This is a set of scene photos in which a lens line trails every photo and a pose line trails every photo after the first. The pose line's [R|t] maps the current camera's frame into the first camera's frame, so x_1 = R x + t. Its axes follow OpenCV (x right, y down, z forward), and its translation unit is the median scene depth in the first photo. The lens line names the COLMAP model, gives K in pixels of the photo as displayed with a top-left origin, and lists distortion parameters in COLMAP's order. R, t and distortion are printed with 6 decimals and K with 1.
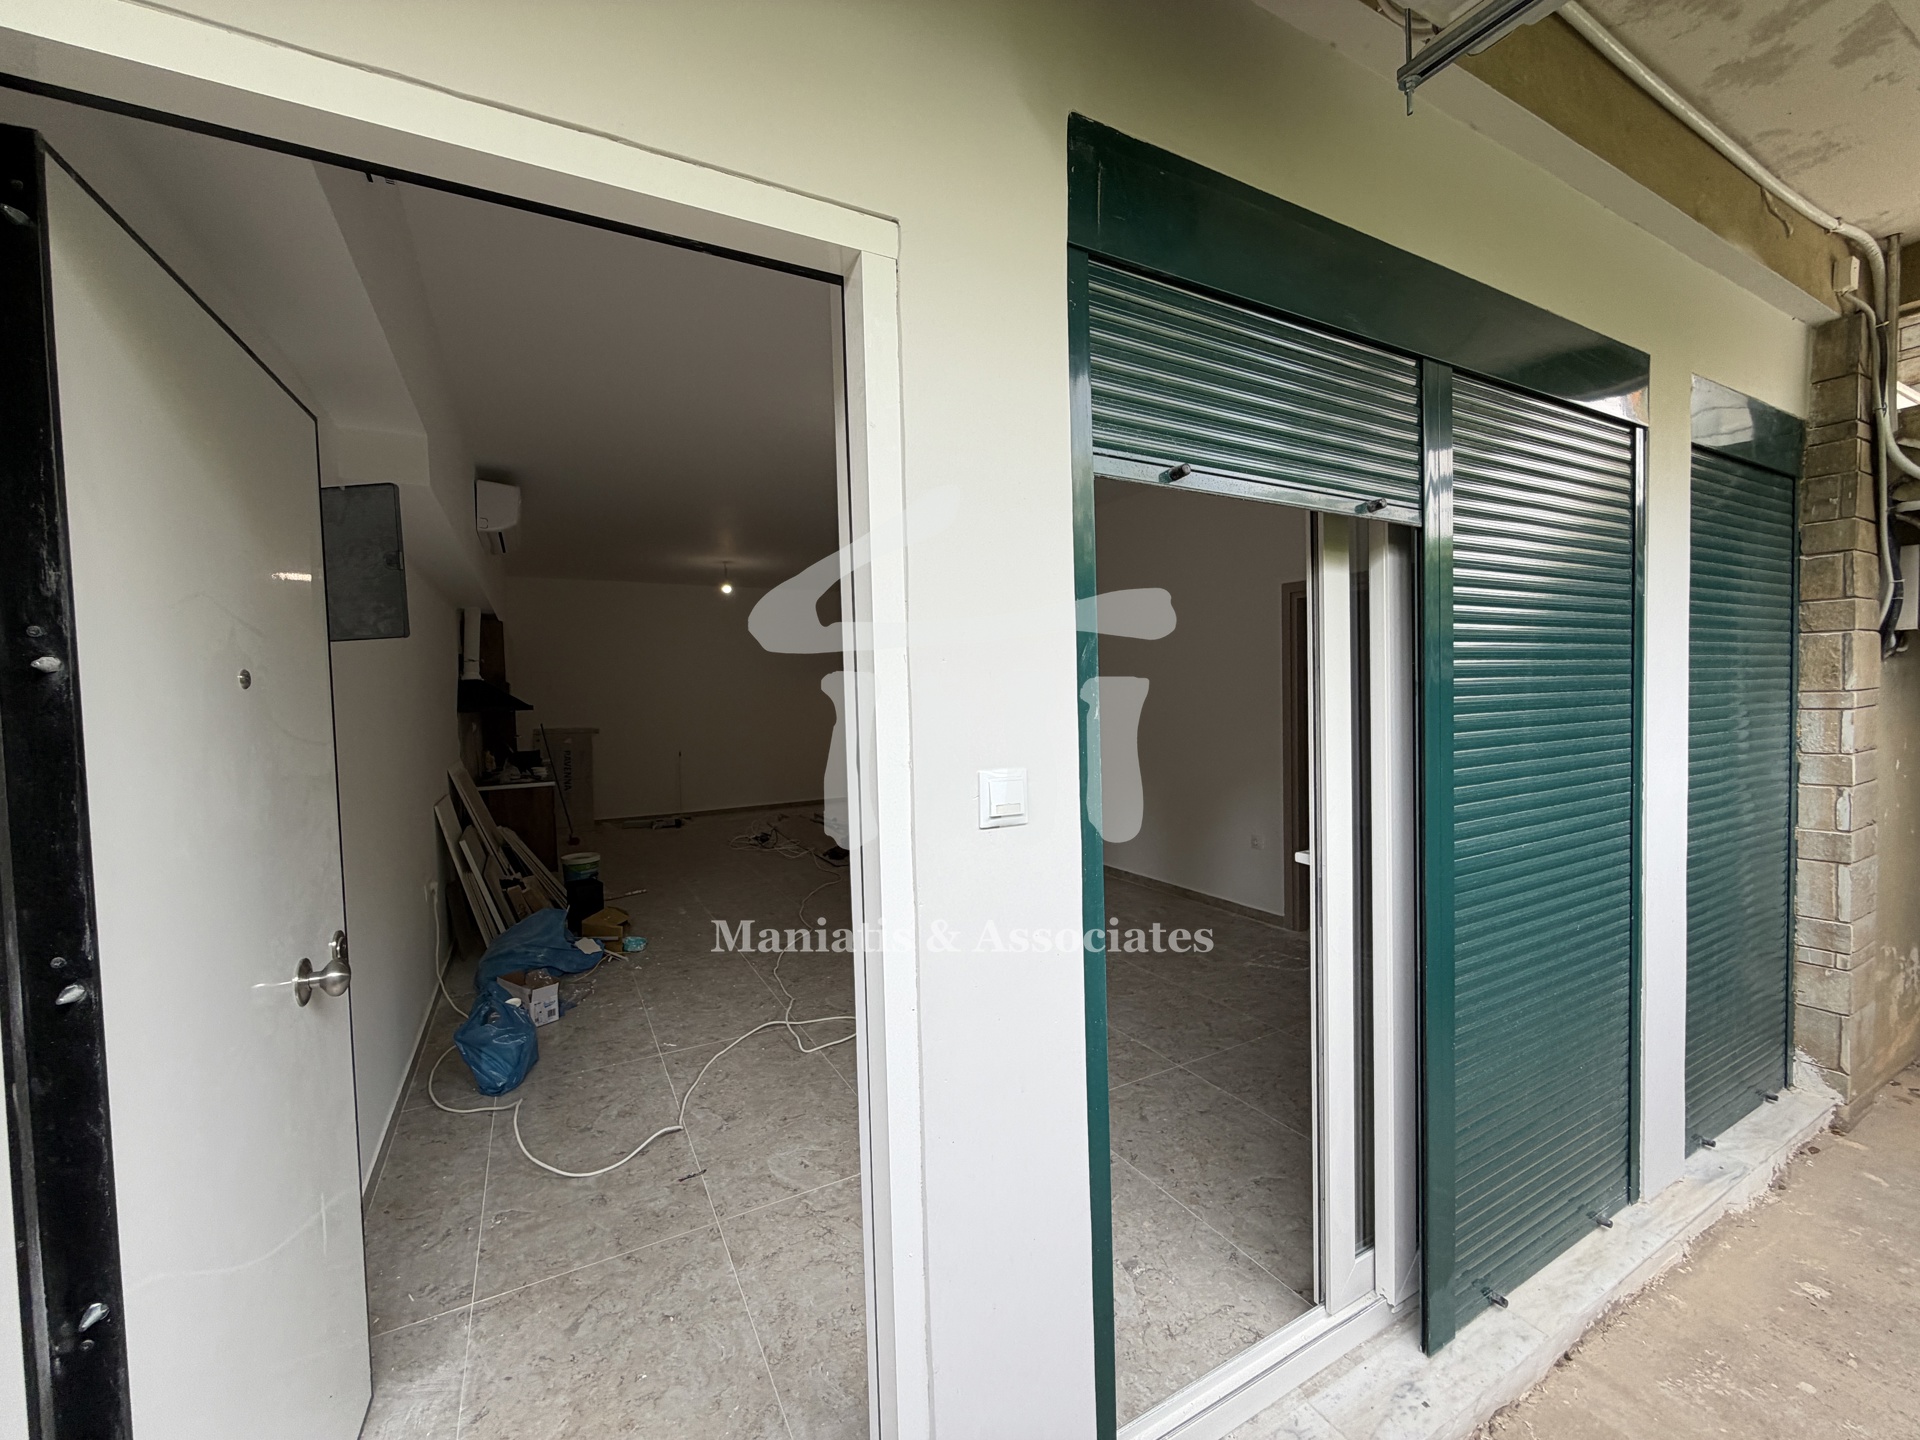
lens RADIAL K [[765.4, 0, 949.6], [0, 765.4, 714.5], [0, 0, 1]] dist [-0.000762, 0.000251]
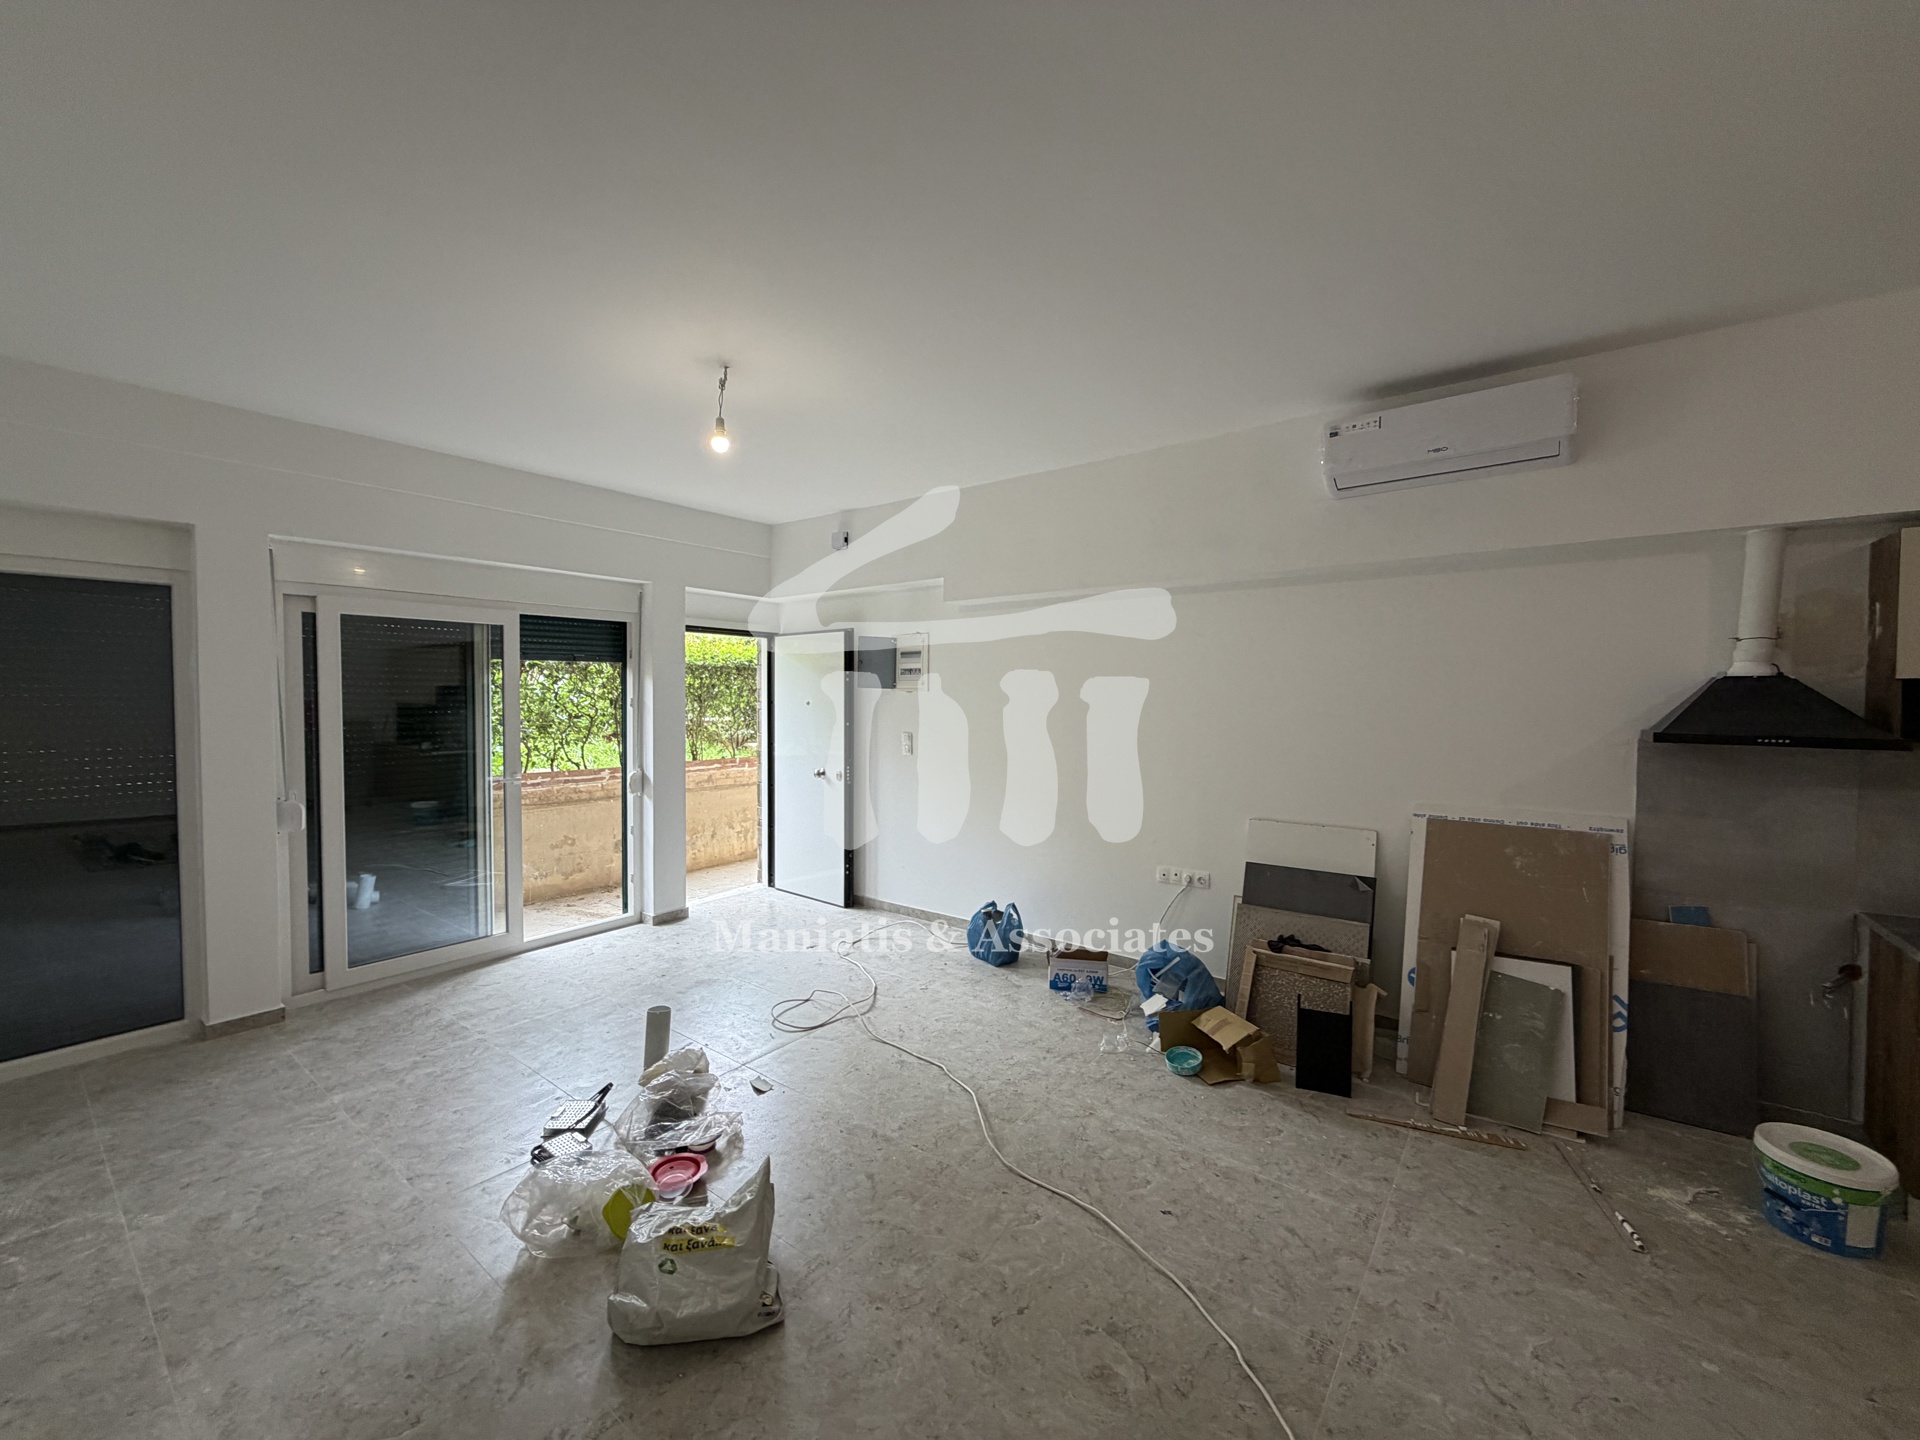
lens RADIAL K [[765.4, 0, 958.0], [0, 765.4, 712.9], [0, 0, 1]] dist [-0.000762, 0.000251]
pose [[-0.912446, 0.030303, -0.408074, 0.050907], [0.008711, 0.998467, 0.054667, -0.054717], [0.409105, 0.046326, -0.911311, 1.271520]]
